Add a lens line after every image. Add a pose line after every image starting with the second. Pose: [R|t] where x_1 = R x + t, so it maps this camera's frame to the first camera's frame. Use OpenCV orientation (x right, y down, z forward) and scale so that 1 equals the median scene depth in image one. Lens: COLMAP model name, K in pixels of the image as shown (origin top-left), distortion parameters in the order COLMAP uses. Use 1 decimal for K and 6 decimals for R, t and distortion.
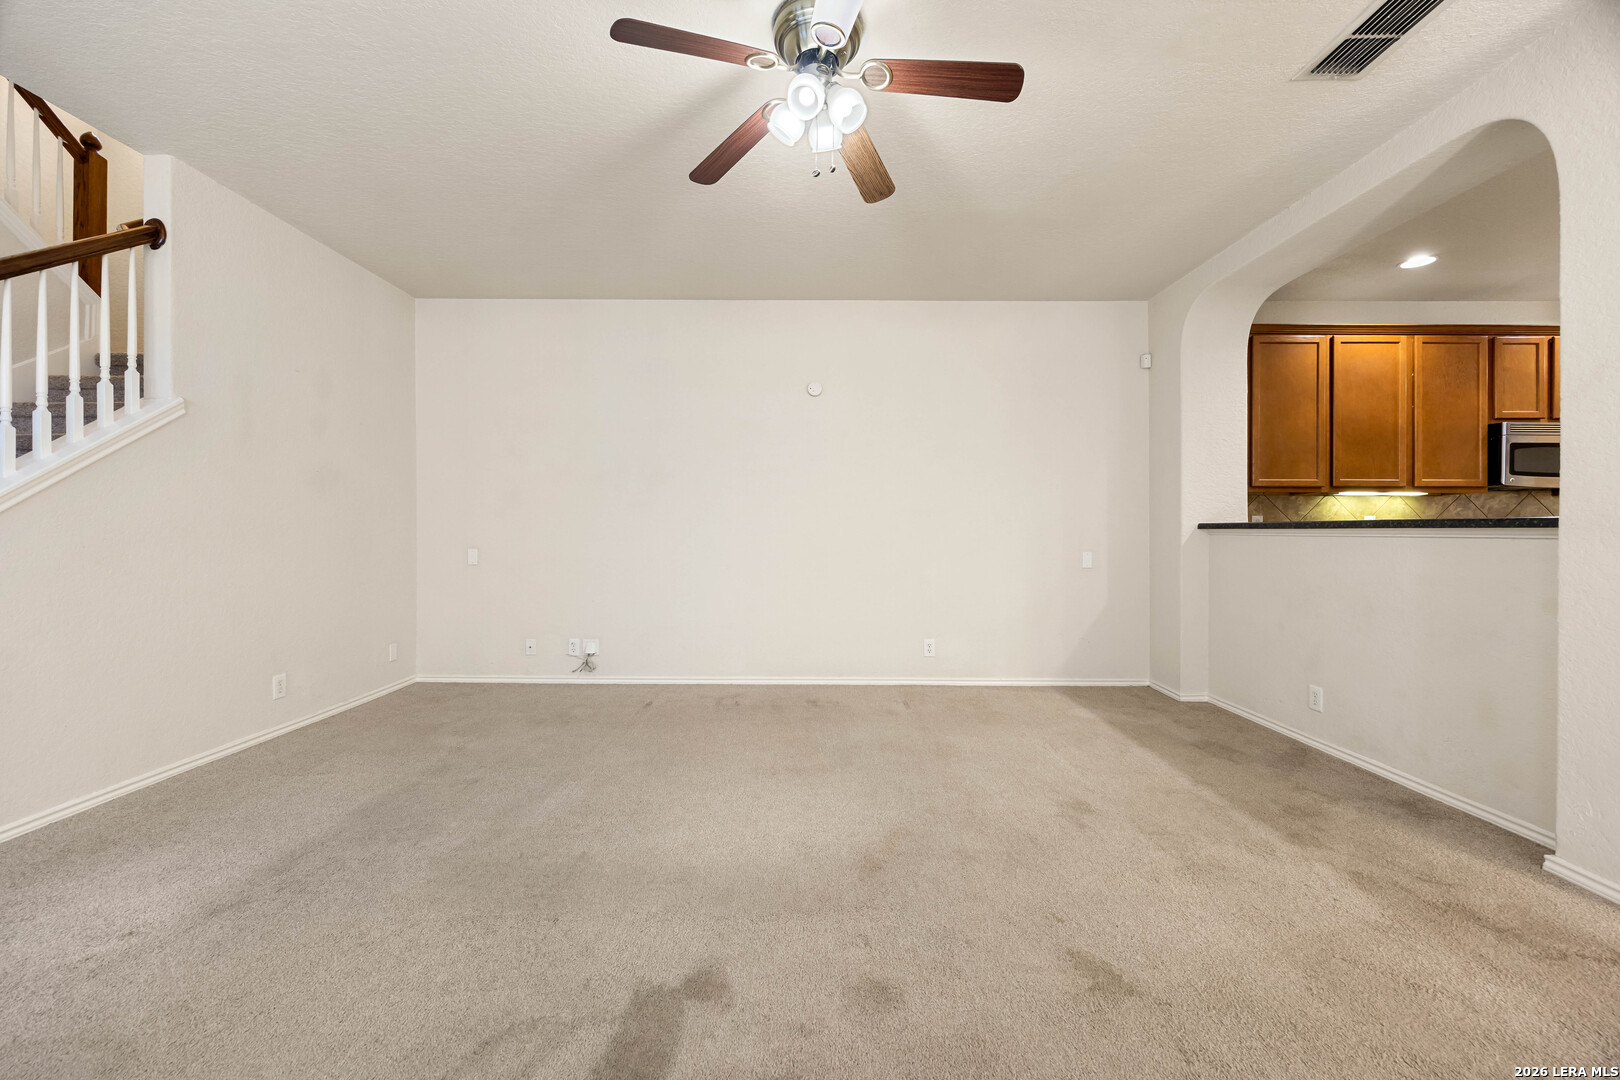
lens RADIAL K [[622.4, 0, 806.4], [0, 622.4, 529.0], [0, 0, 1]] dist [-0.001931, -0.000270]
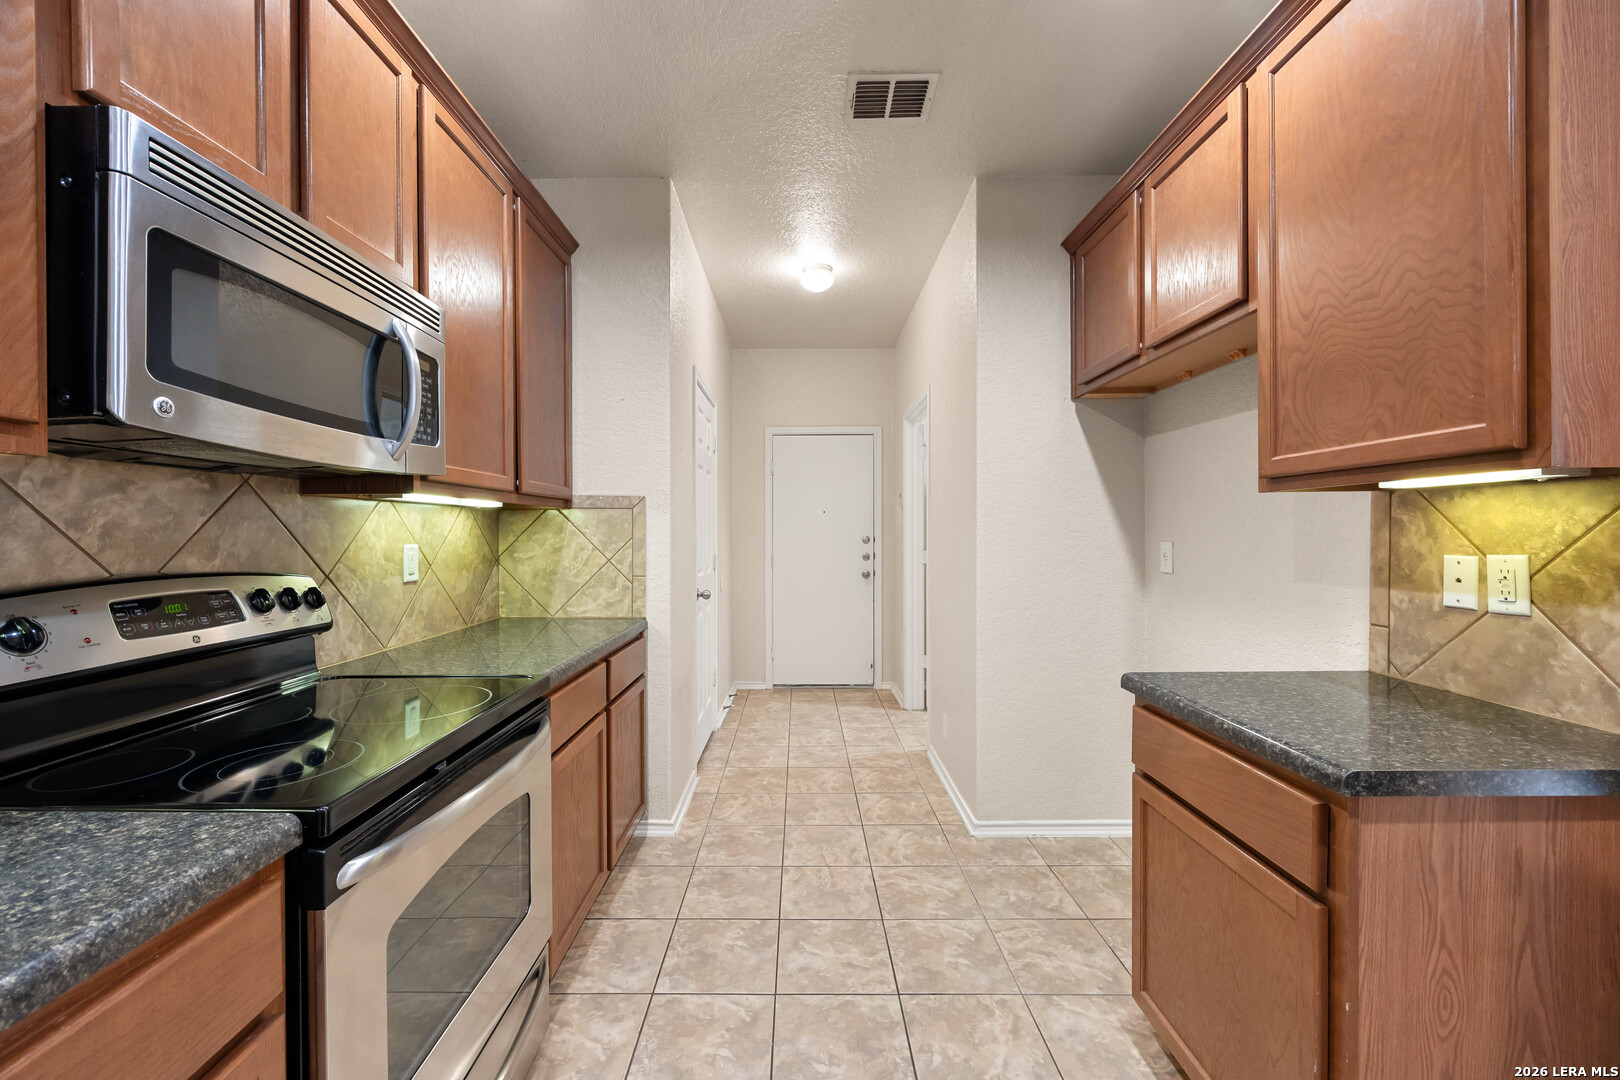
lens RADIAL K [[632.4, 0, 796.8], [0, 632.4, 537.6], [0, 0, 1]] dist [0.000039, 0.000174]
pose [[0.002135, -0.012084, 0.999925, 0.923618], [-0.001847, 0.999925, 0.012088, -0.036657], [-0.999996, -0.001872, 0.002113, 0.786395]]
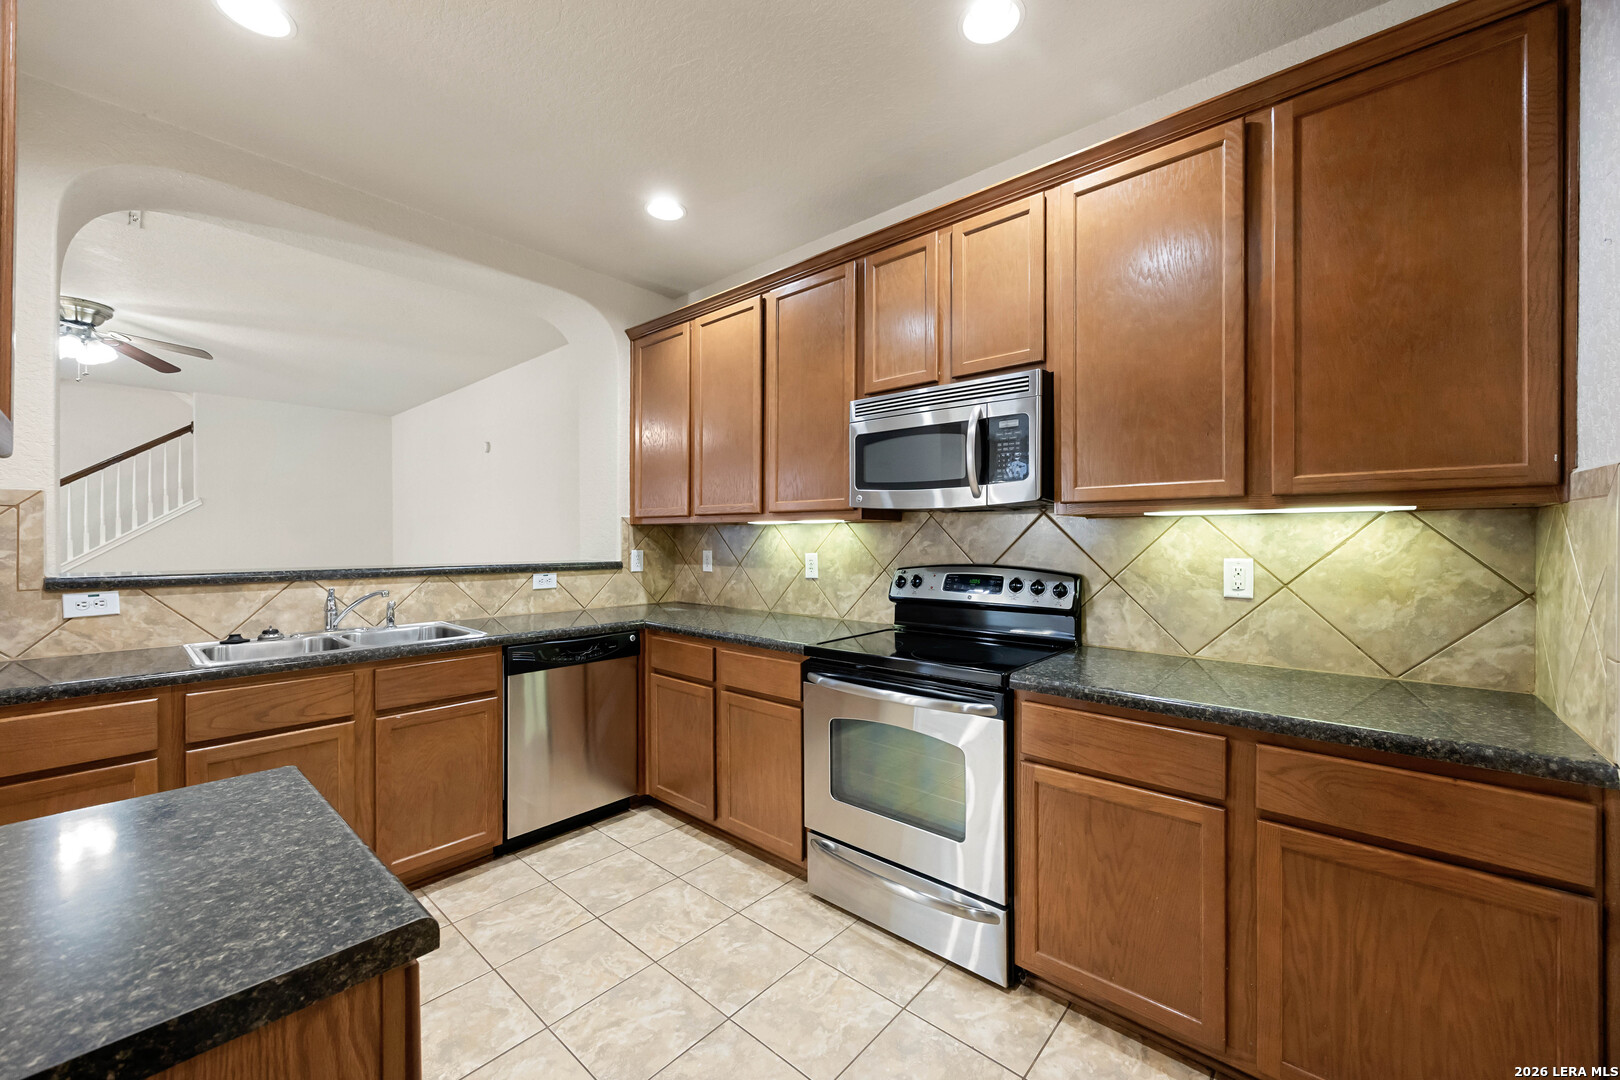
lens RADIAL K [[622.3, 0, 807.9], [0, 622.3, 537.6], [0, 0, 1]] dist [-0.001353, 0.000114]
pose [[0.753829, -0.003712, -0.657060, 1.494898], [0.004480, 0.999990, -0.000509, -0.041552], [0.657056, -0.002560, 0.753838, 0.524440]]
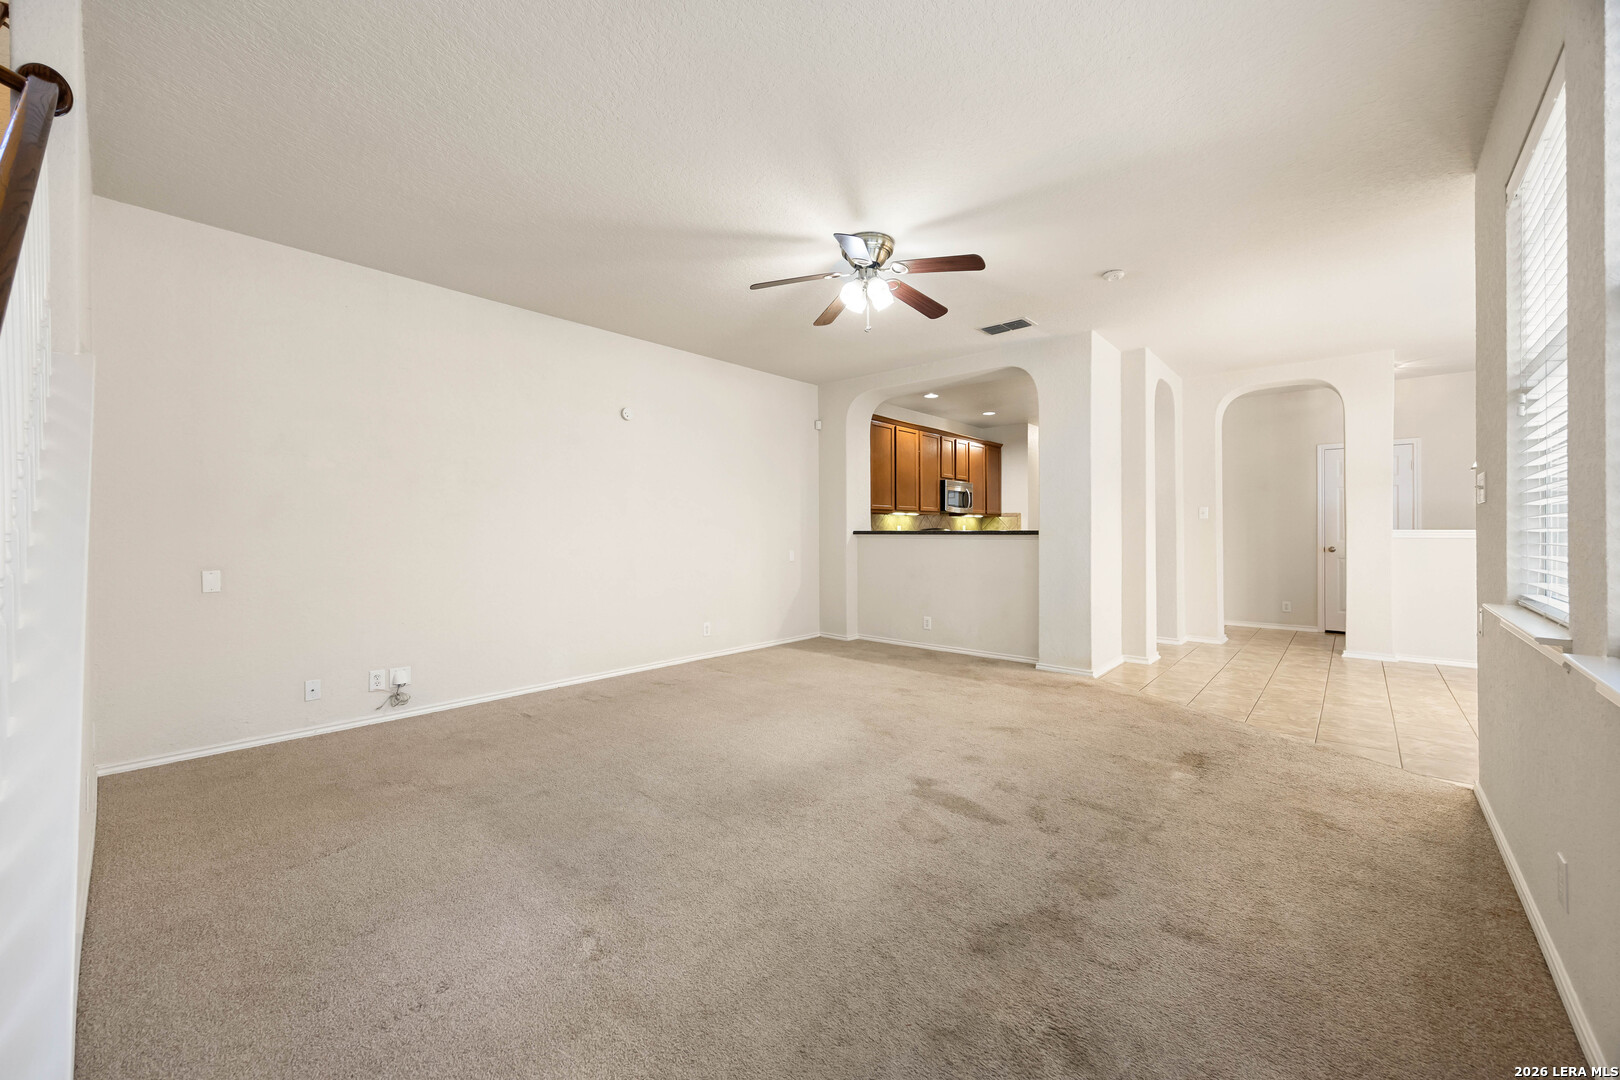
lens RADIAL K [[622.4, 0, 806.4], [0, 622.4, 529.0], [0, 0, 1]] dist [-0.001931, -0.000270]
pose [[0.664692, -0.002947, 0.747112, -0.681692], [0.001660, 0.999996, 0.002467, -0.018728], [-0.747116, -0.000400, 0.664694, 0.000250]]
